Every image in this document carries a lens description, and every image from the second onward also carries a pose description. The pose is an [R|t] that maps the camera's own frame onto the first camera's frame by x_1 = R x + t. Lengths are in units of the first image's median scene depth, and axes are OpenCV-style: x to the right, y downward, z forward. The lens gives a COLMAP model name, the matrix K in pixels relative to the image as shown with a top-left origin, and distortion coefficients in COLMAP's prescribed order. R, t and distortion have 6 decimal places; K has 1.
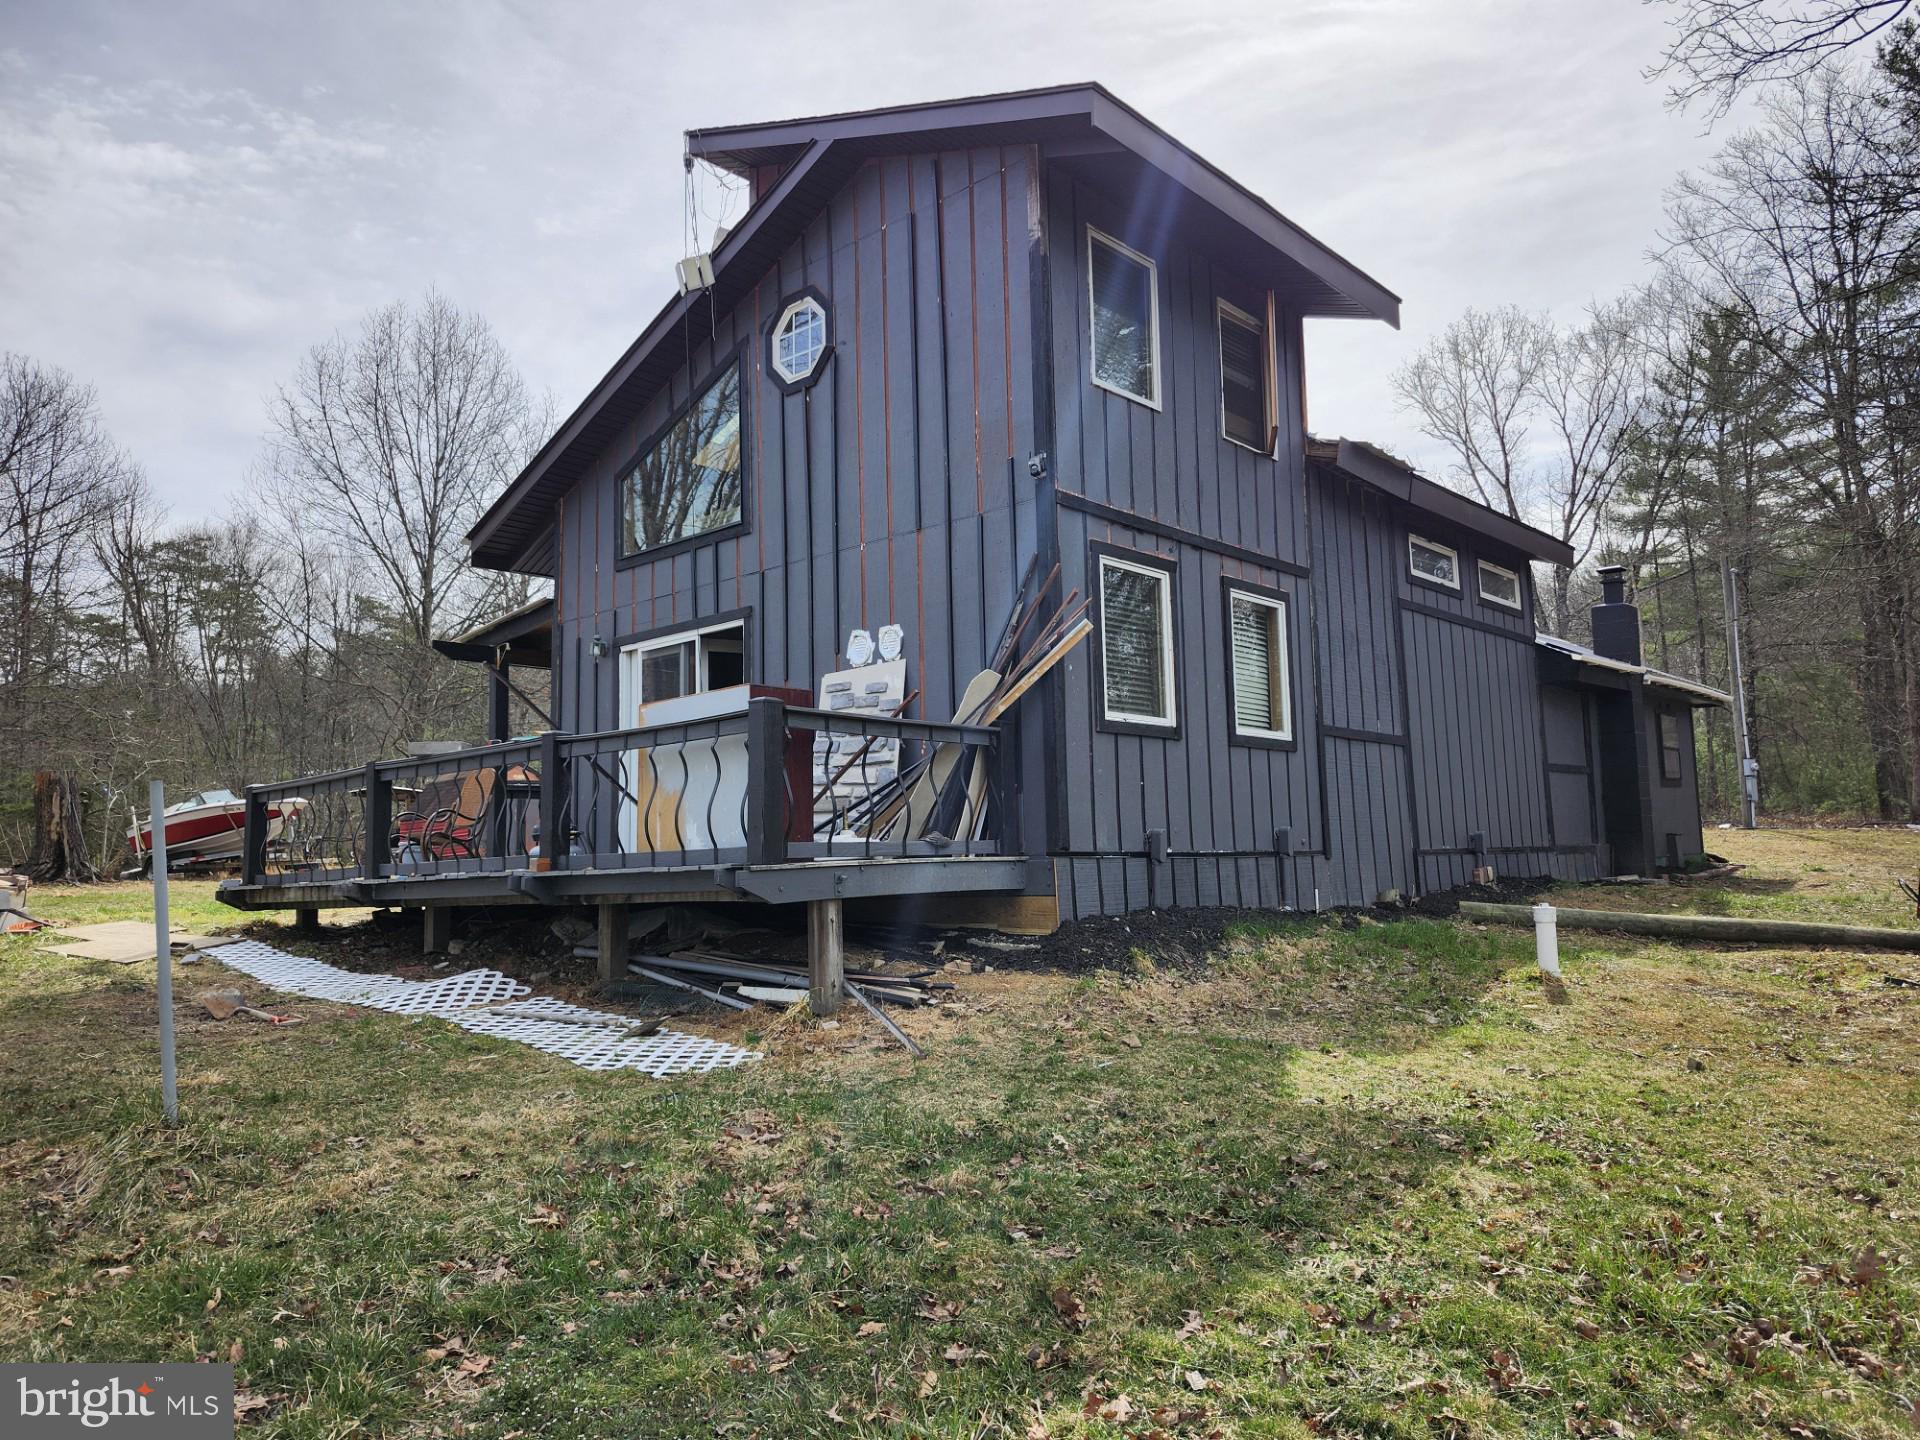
lens RADIAL K [[1319.8, 0, 959.4], [0, 1319.8, 720.9], [0, 0, 1]] dist [0.084168, -0.093775]
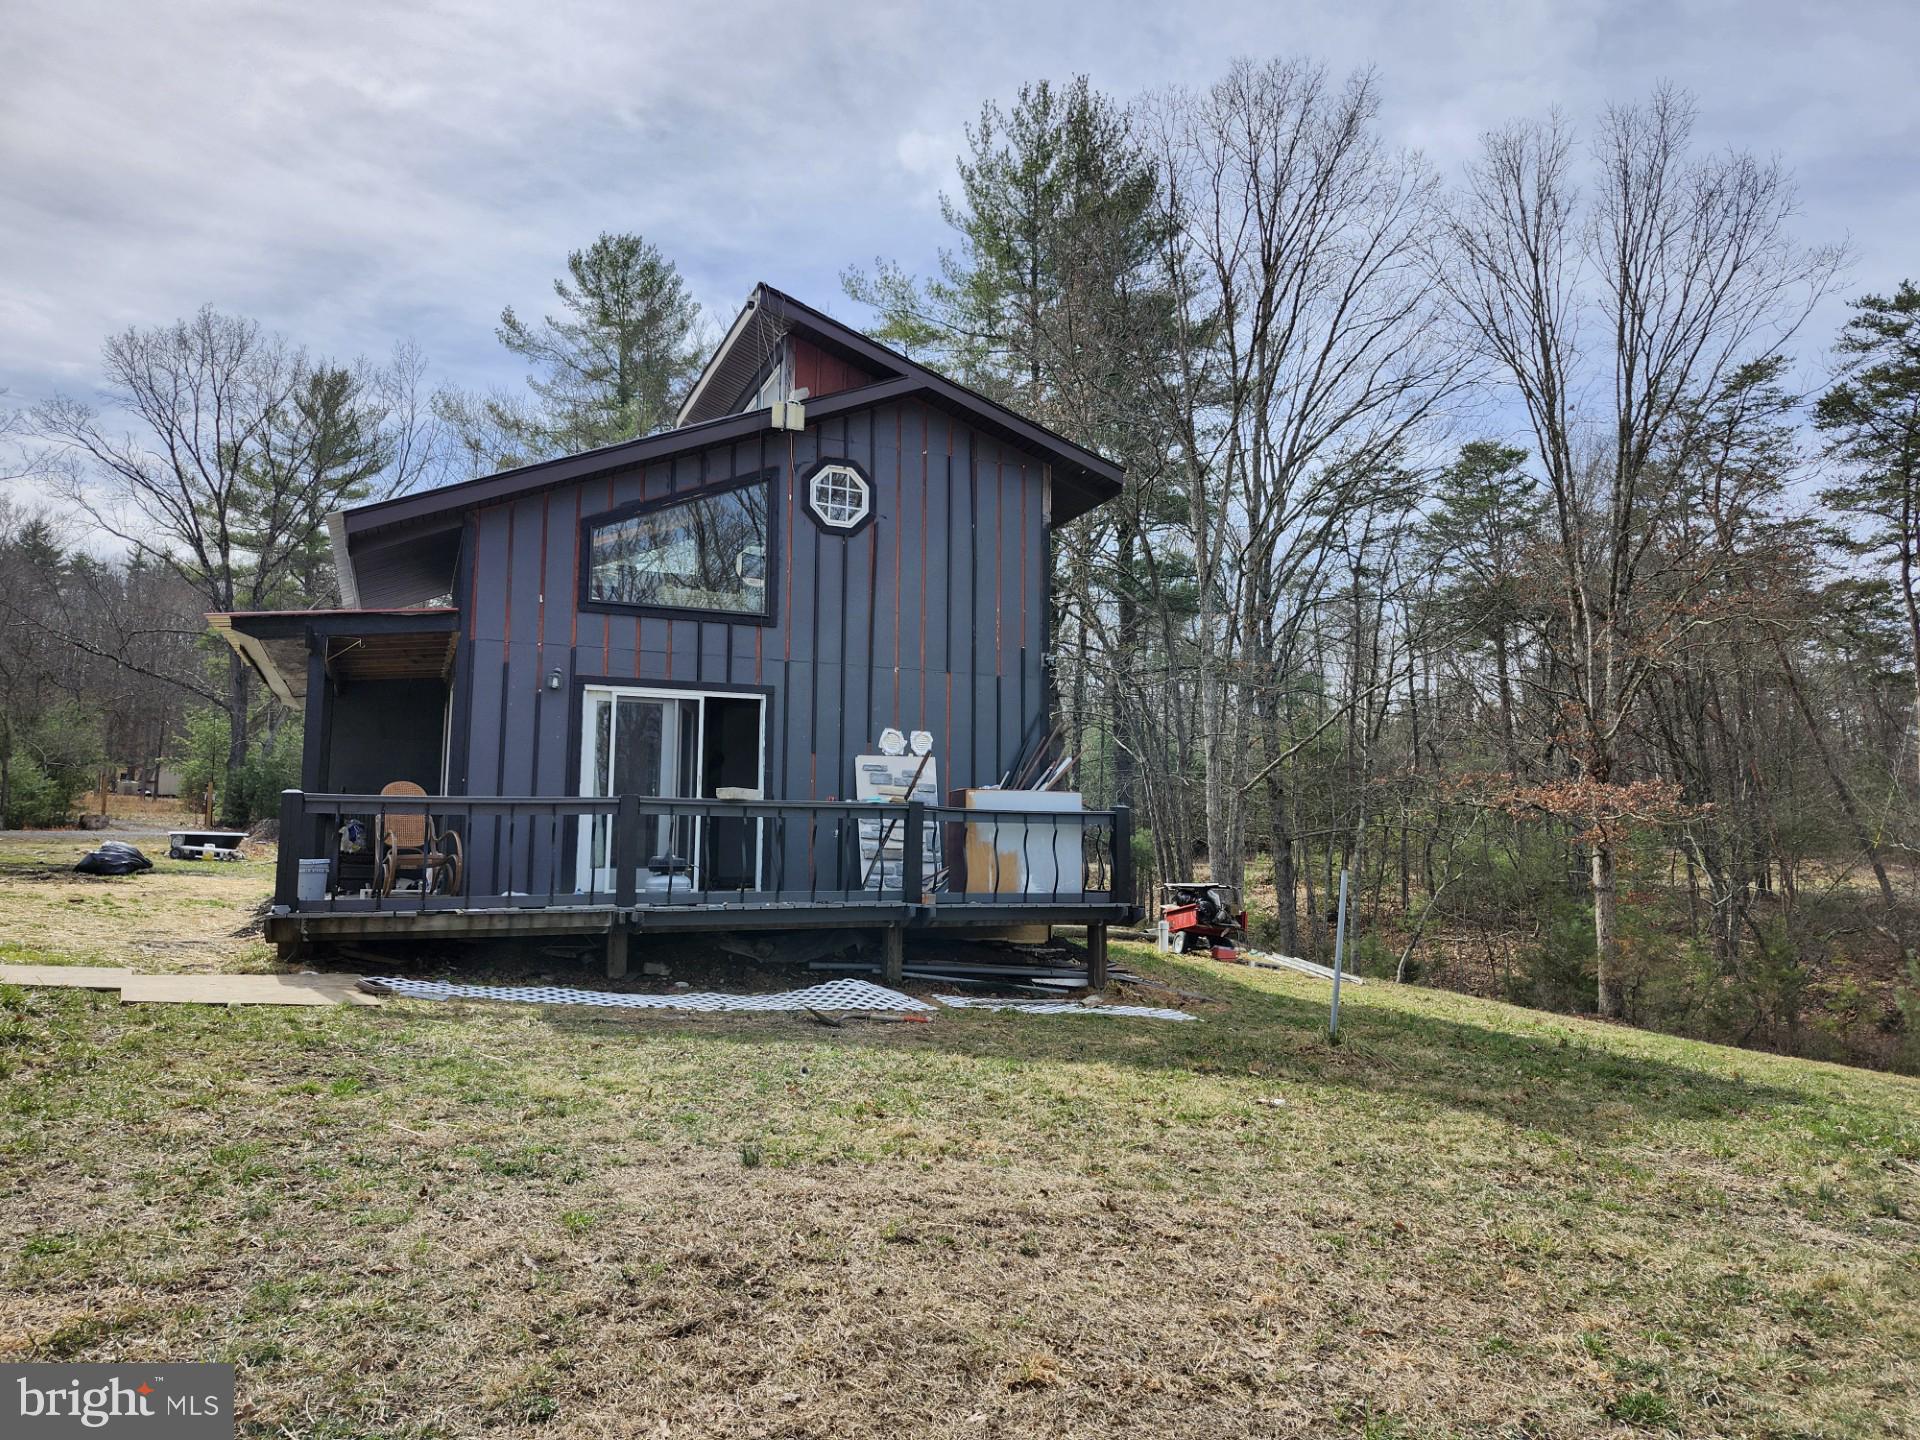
lens RADIAL K [[1319.8, 0, 959.4], [0, 1319.8, 720.9], [0, 0, 1]] dist [0.084168, -0.093775]
pose [[0.424012, 0.110716, 0.898864, -1.293896], [-0.122009, 0.990435, -0.064440, 0.004418], [-0.897401, -0.082346, 0.433464, 0.323692]]
